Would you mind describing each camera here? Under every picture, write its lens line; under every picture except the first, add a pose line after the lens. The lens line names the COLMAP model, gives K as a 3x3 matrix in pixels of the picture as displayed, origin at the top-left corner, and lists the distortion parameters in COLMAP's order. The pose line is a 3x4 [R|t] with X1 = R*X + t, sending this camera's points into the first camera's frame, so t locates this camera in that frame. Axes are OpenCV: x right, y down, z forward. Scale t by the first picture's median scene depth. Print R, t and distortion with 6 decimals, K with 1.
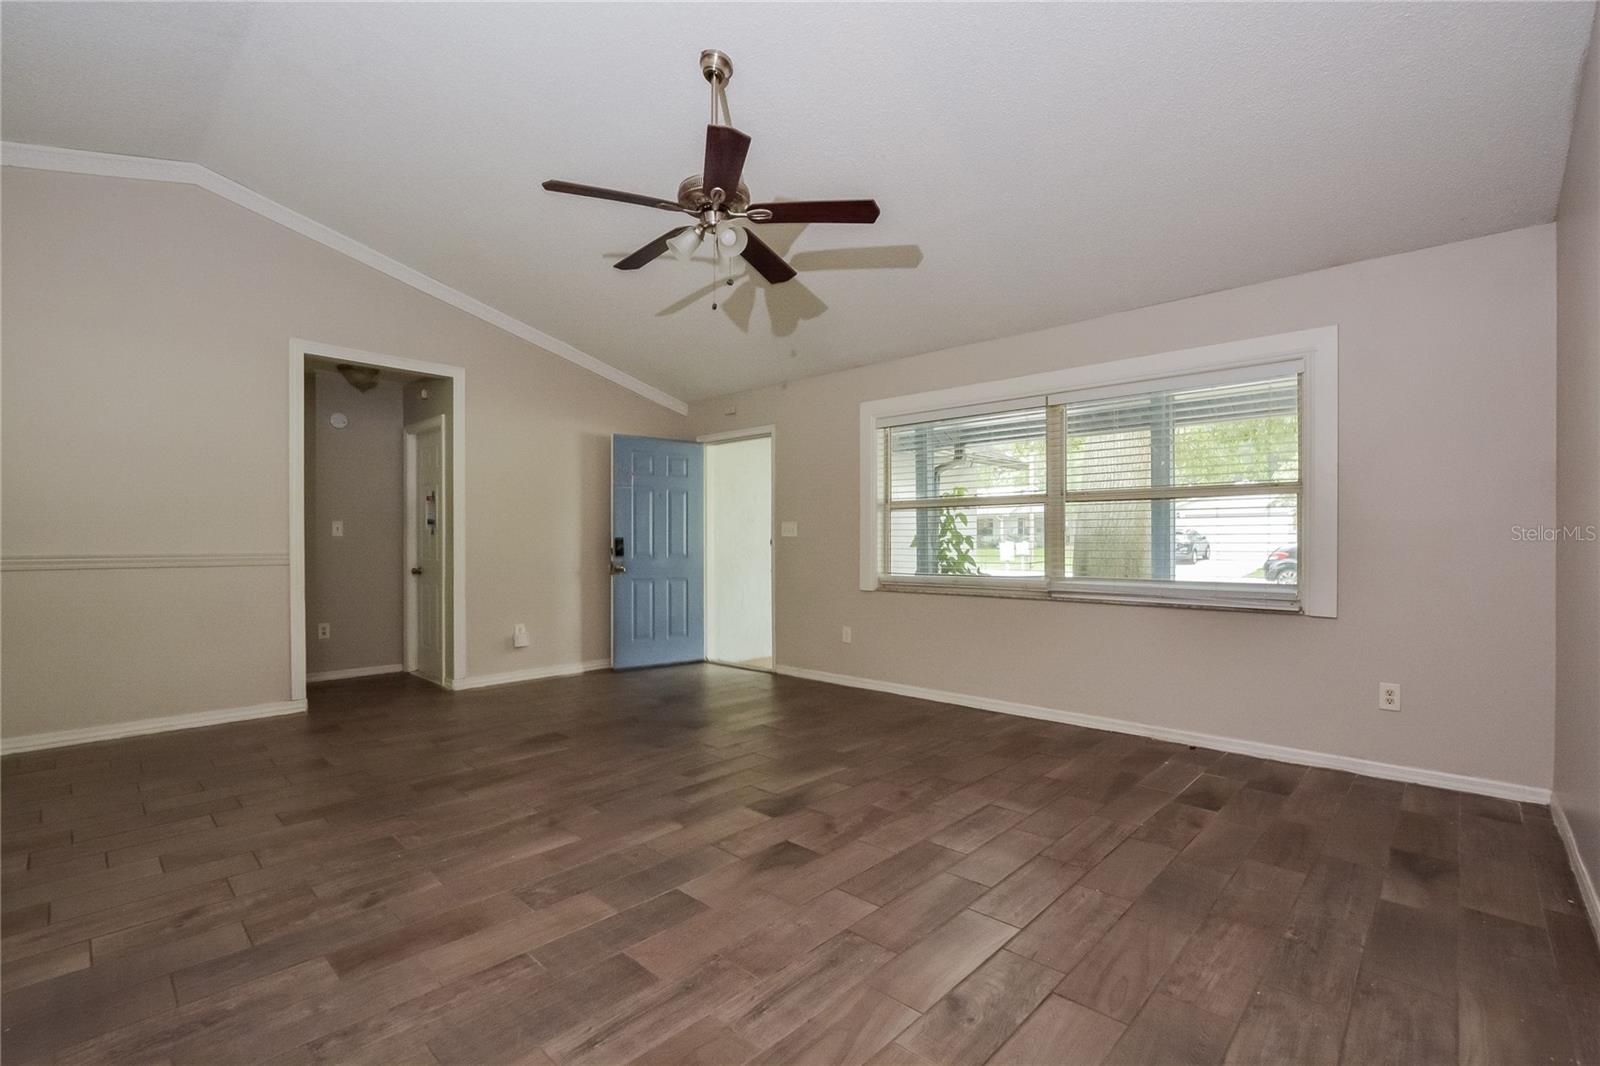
lens RADIAL K [[721.9, 0, 796.8], [0, 721.9, 539.3], [0, 0, 1]] dist [-0.021919, 0.009401]
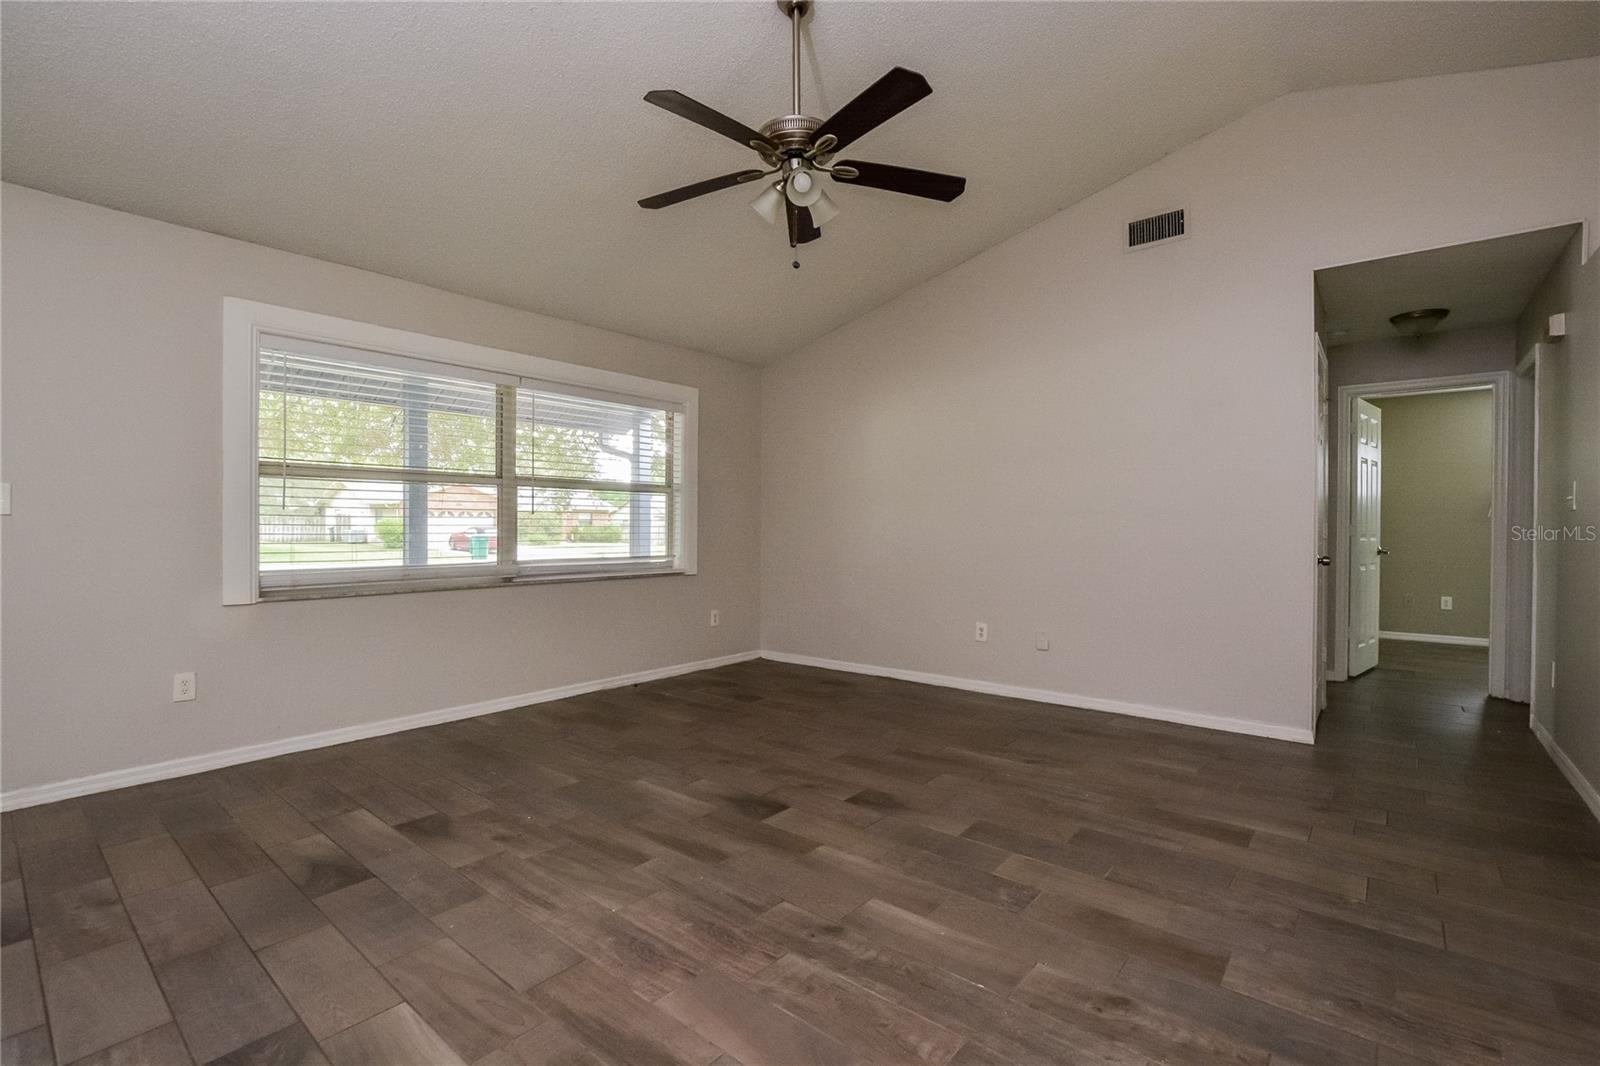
lens RADIAL K [[720.3, 0, 800.0], [0, 720.3, 533.0], [0, 0, 1]] dist [-0.004035, -0.000694]
pose [[-0.074182, -0.009035, 0.997204, -1.055895], [-0.008294, 0.999930, 0.008442, 0.003655], [-0.997210, -0.007644, -0.074252, 1.109719]]
